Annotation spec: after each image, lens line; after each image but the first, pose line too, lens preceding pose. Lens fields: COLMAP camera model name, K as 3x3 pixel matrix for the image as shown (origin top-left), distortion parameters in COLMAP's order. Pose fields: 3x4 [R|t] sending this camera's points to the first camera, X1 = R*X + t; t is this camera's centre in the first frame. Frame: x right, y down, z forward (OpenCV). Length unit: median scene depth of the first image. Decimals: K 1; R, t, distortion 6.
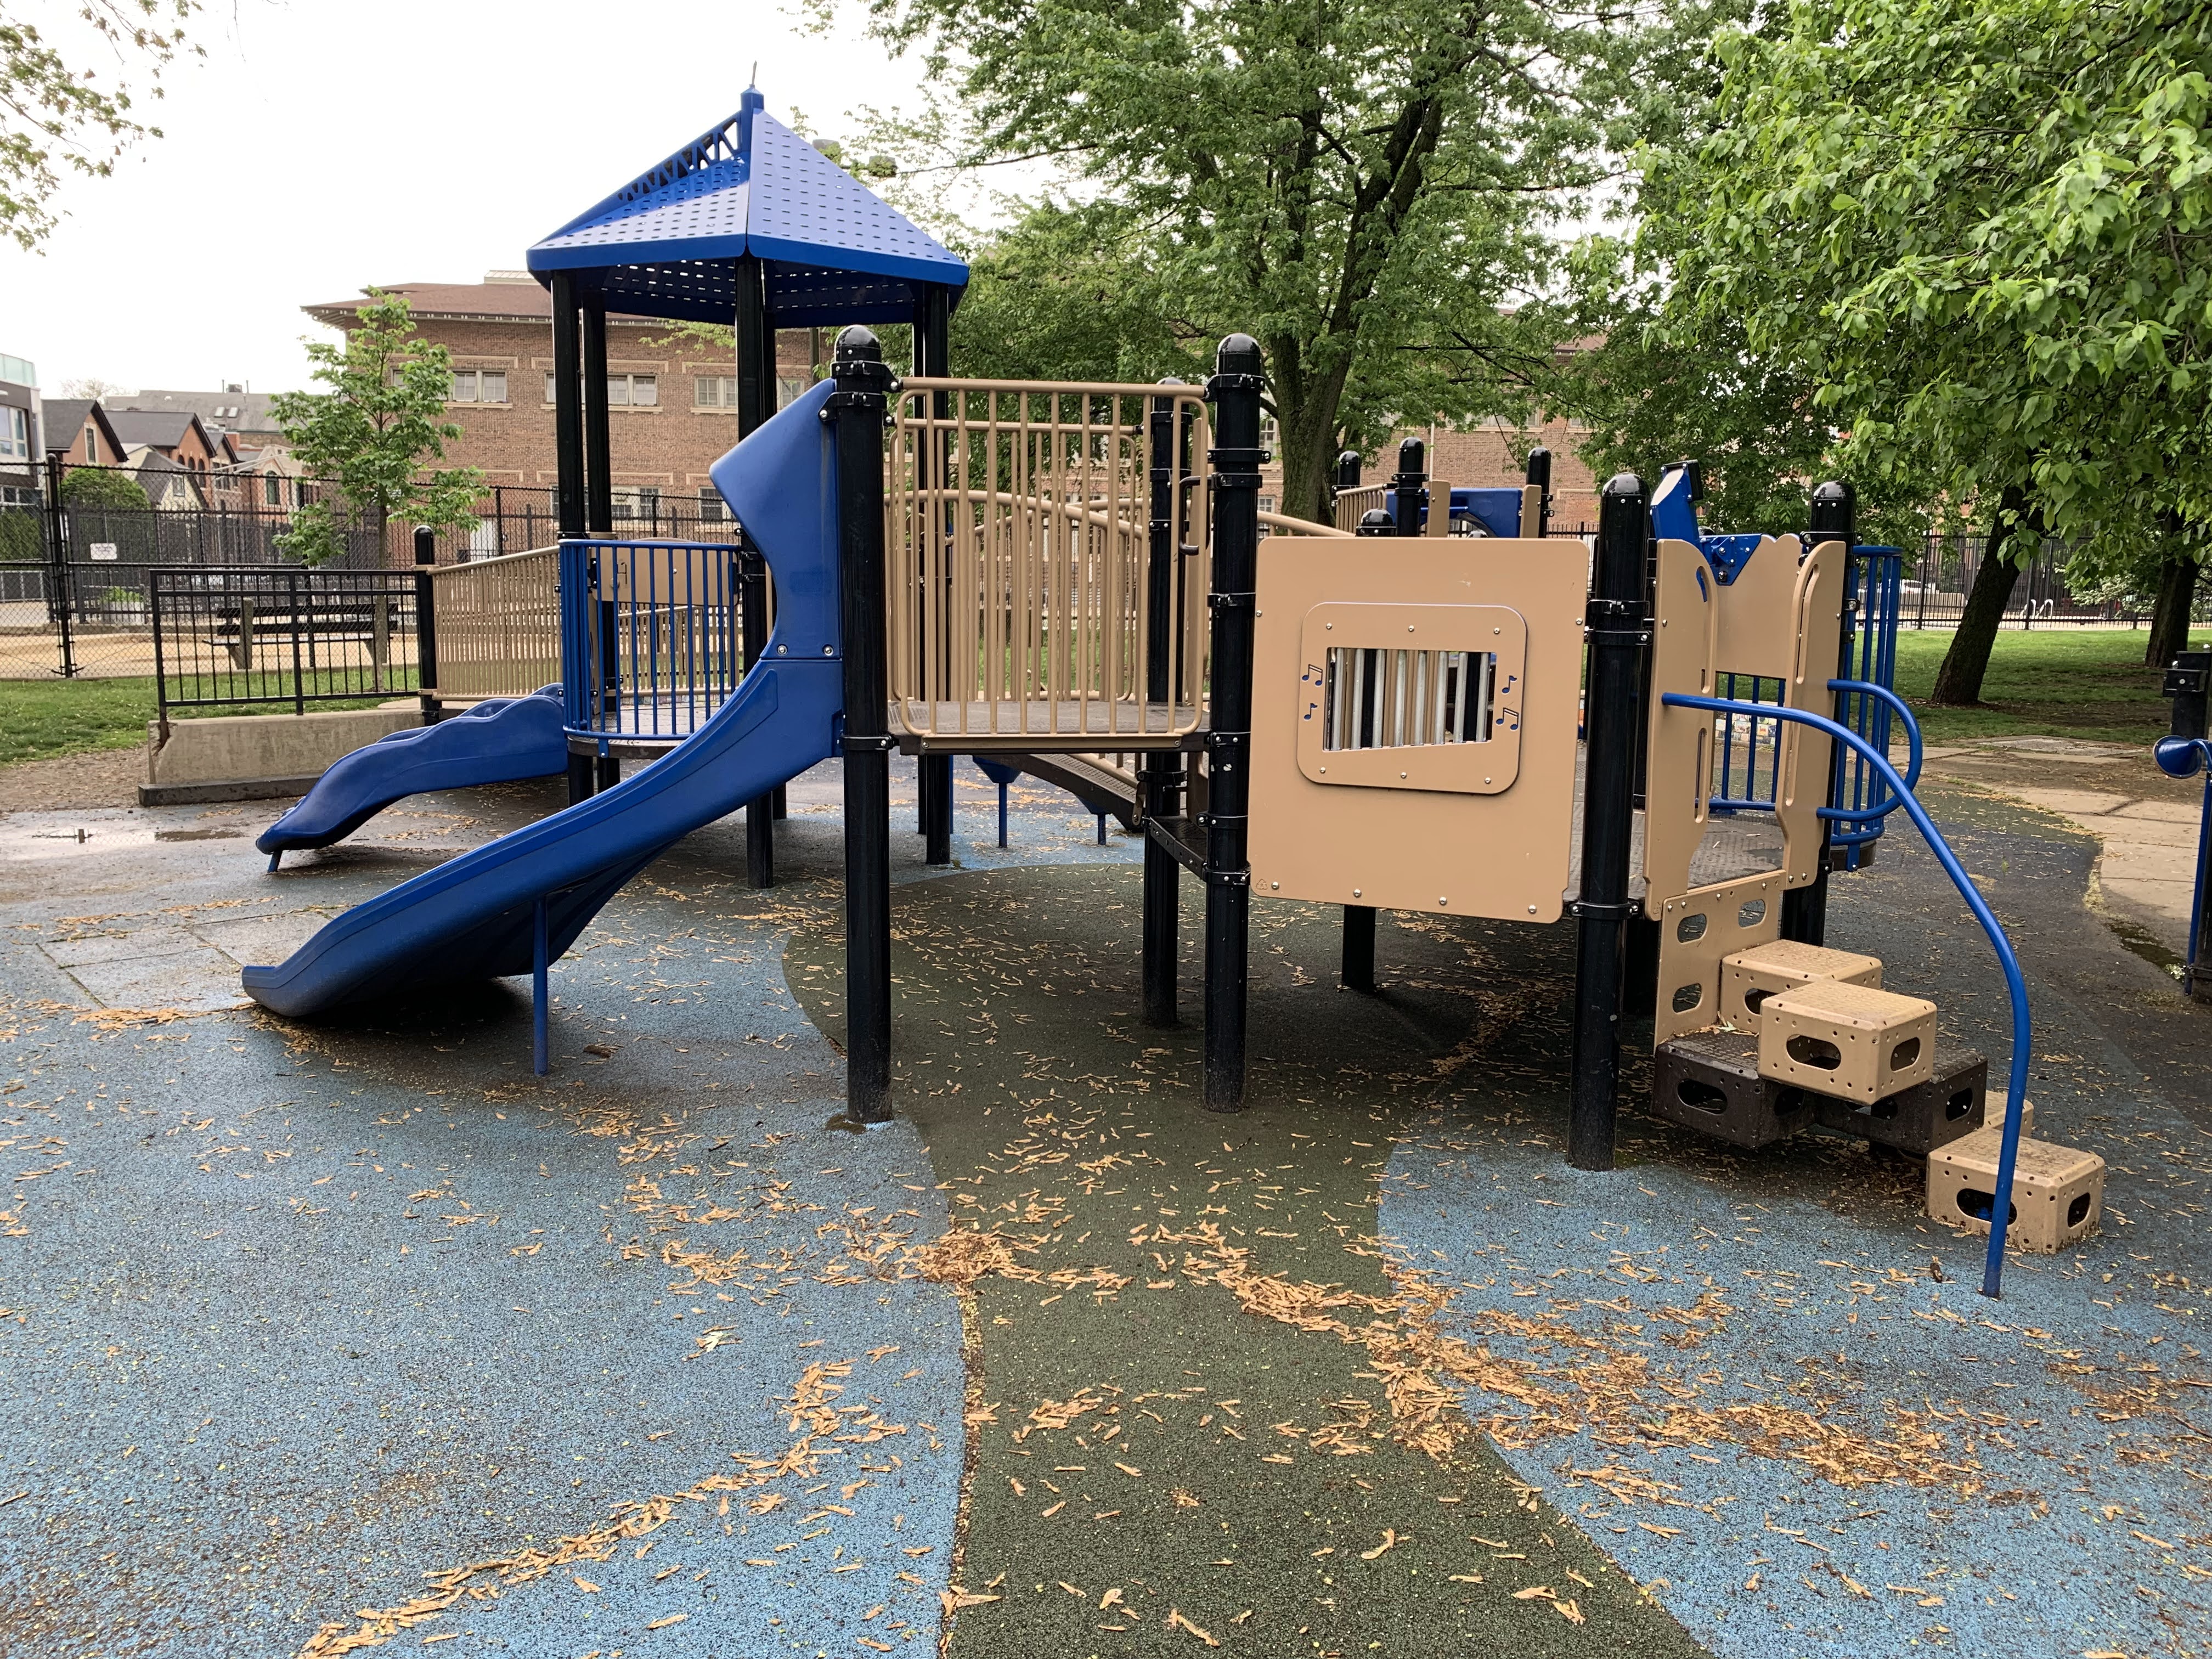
lens RADIAL K [[1657.5, 0, 1106.5], [0, 1657.5, 832.5], [0, 0, 1]] dist [0.047774, -0.055695]
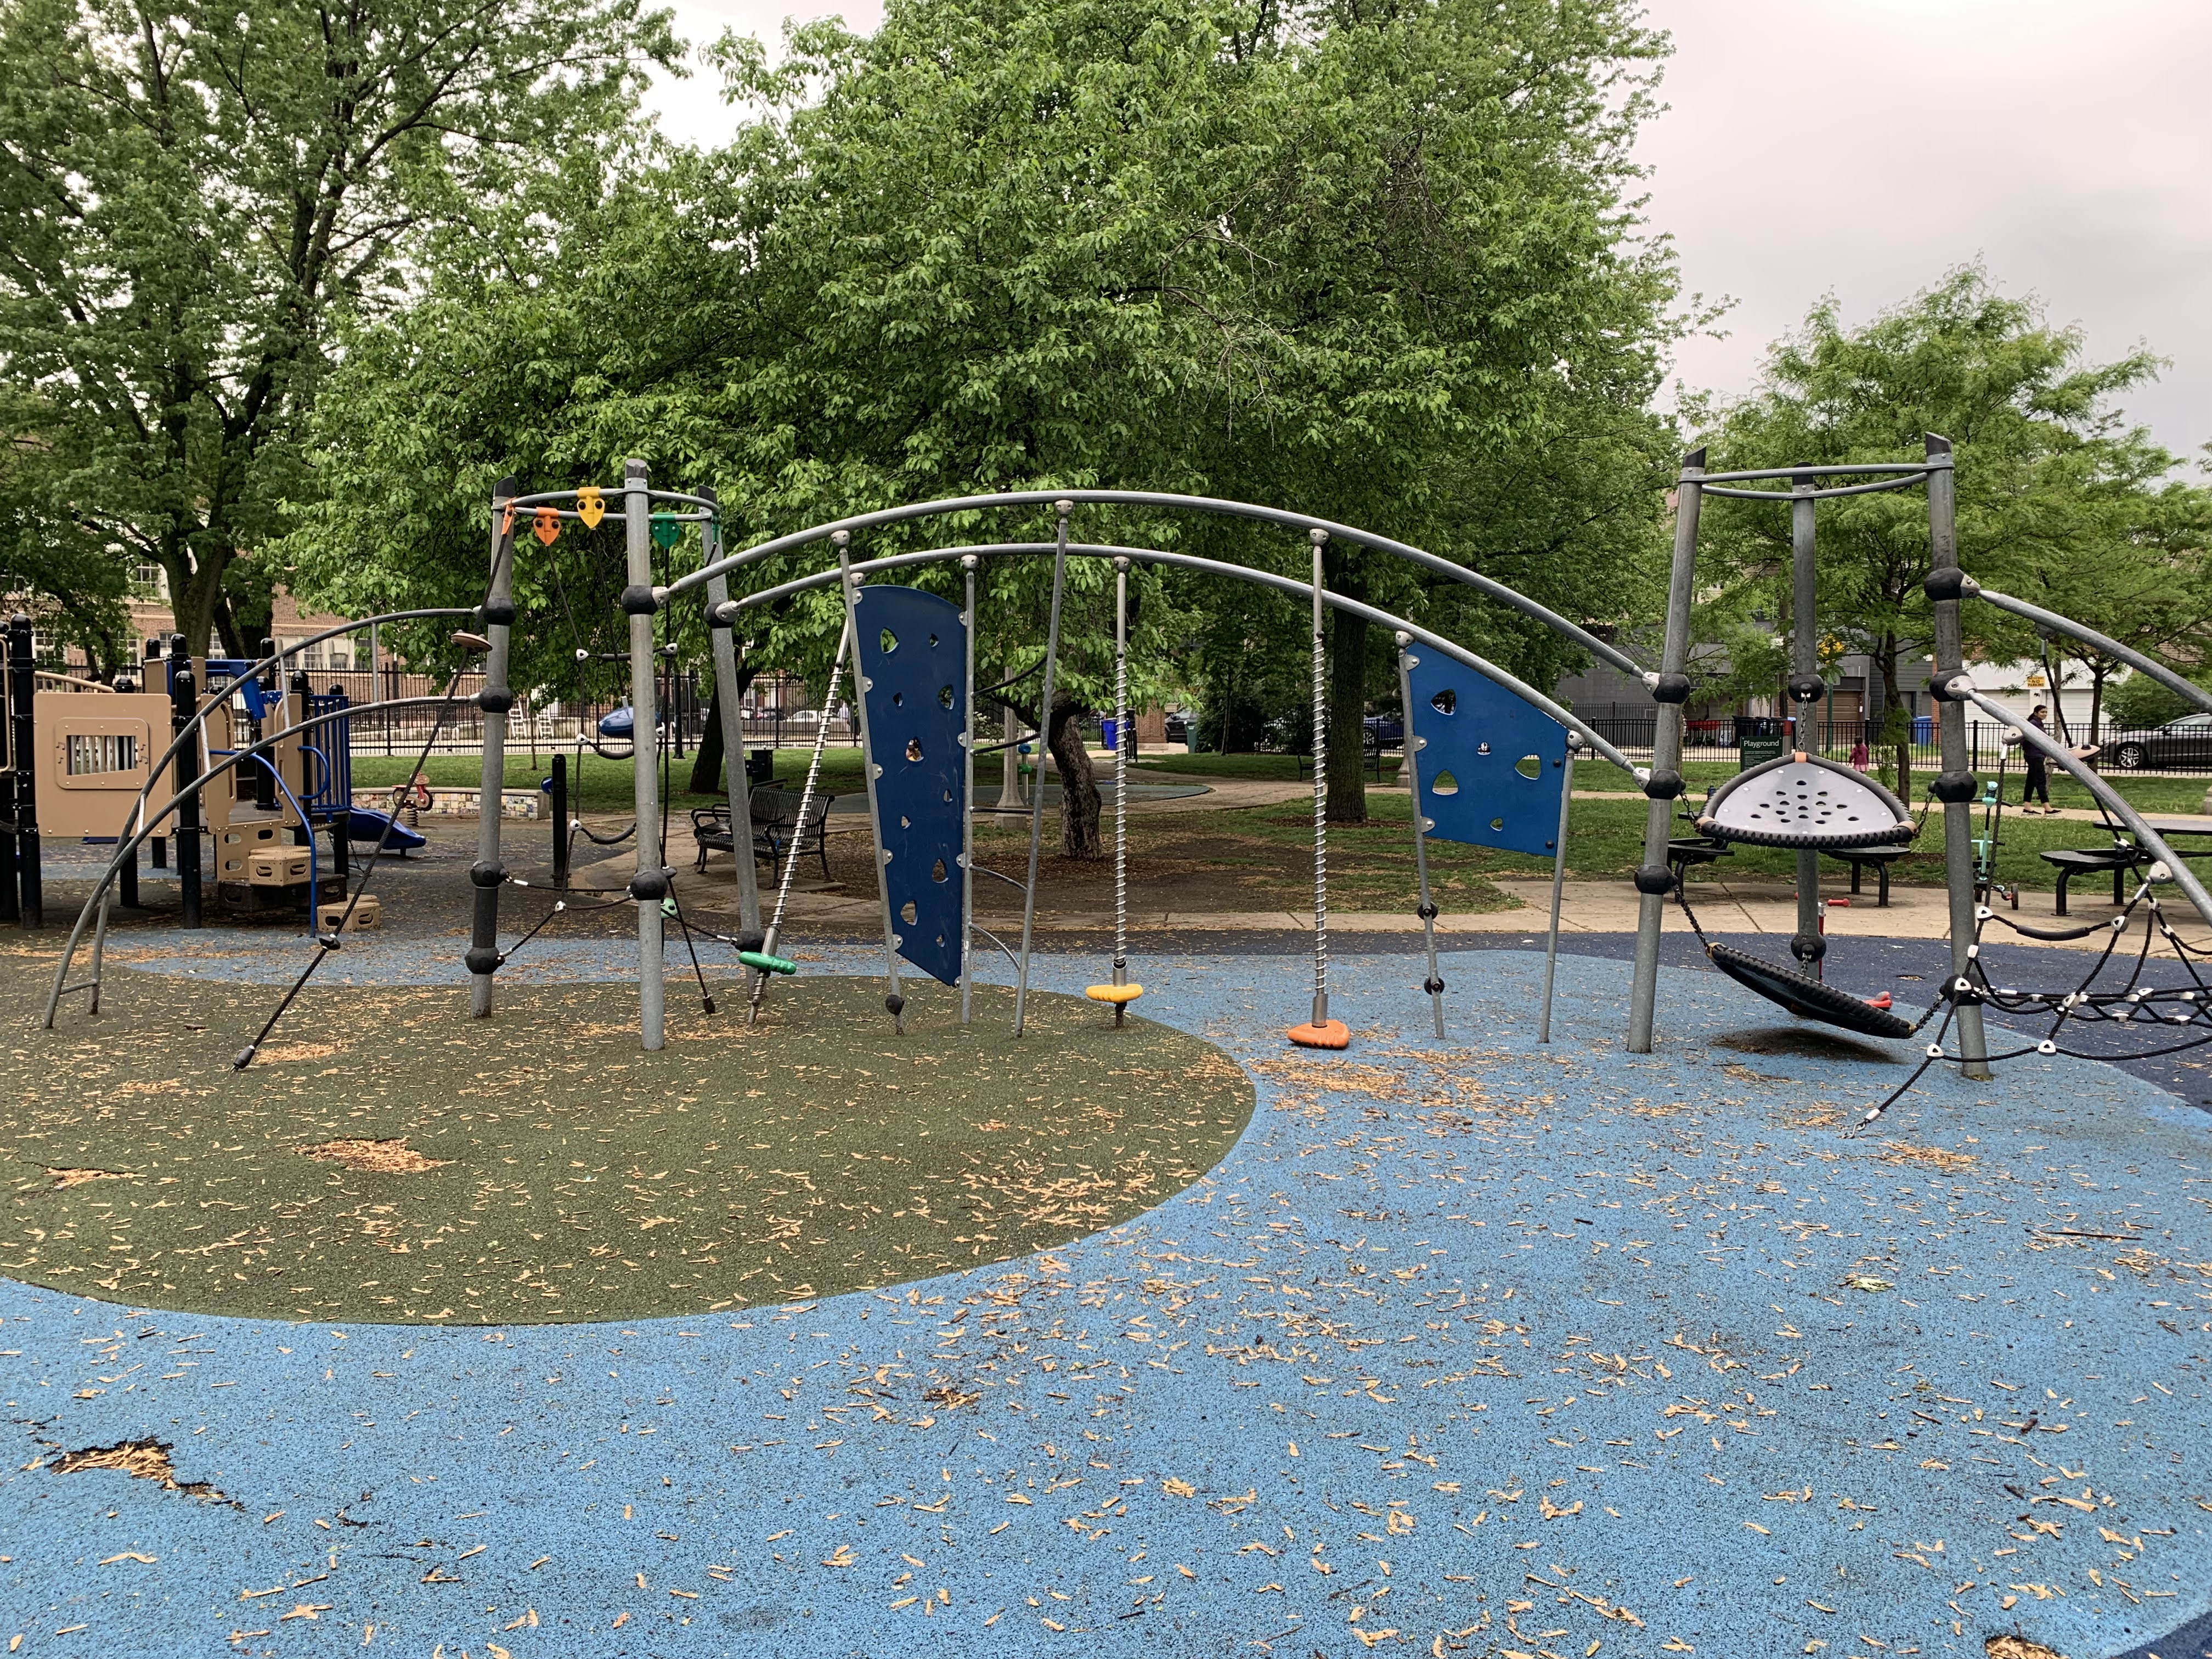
lens RADIAL K [[1657.5, 0, 1117.3], [0, 1657.5, 812.3], [0, 0, 1]] dist [0.047774, -0.055695]
pose [[0.847085, -0.038931, 0.530029, 0.131511], [0.086305, 0.994152, -0.064910, 0.310227], [-0.524403, 0.100728, 0.845491, -1.998531]]
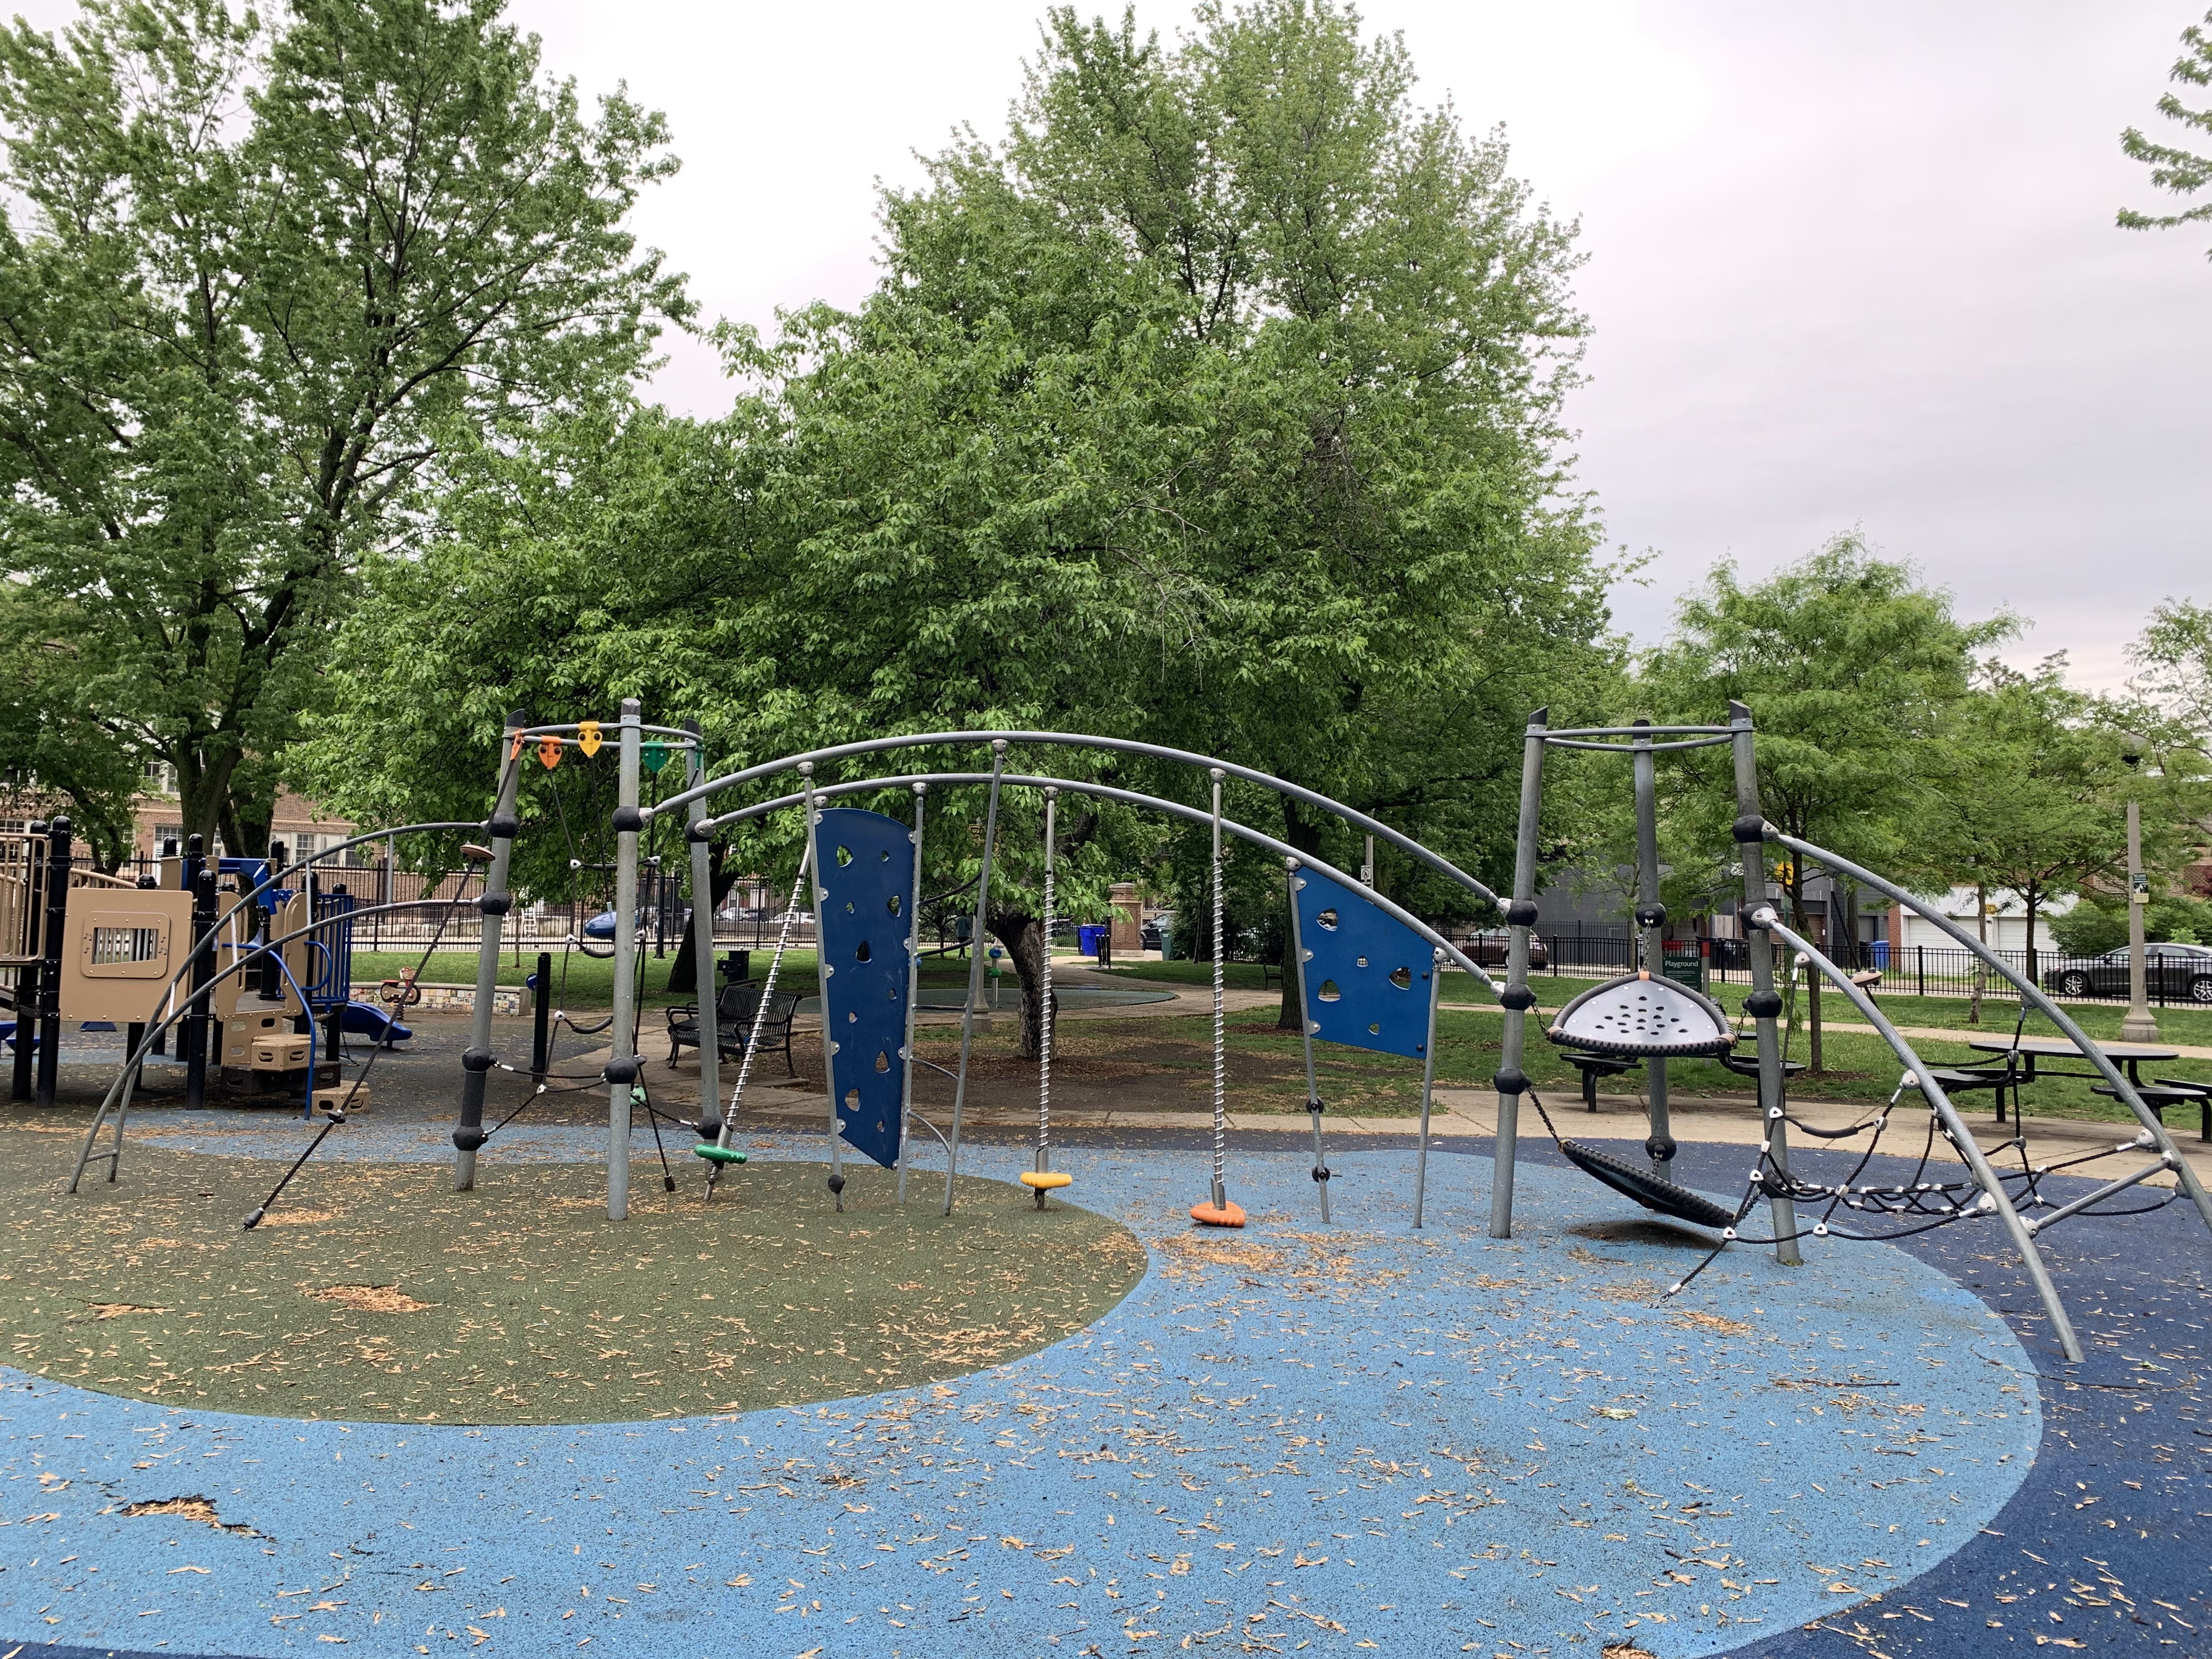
lens RADIAL K [[1657.5, 0, 1093.5], [0, 1657.5, 832.3], [0, 0, 1]] dist [0.047774, -0.055695]
pose [[0.849154, 0.036664, 0.526871, 0.070851], [0.067585, 0.981842, -0.177252, 0.338151], [-0.523803, 0.186123, 0.831257, -2.214521]]
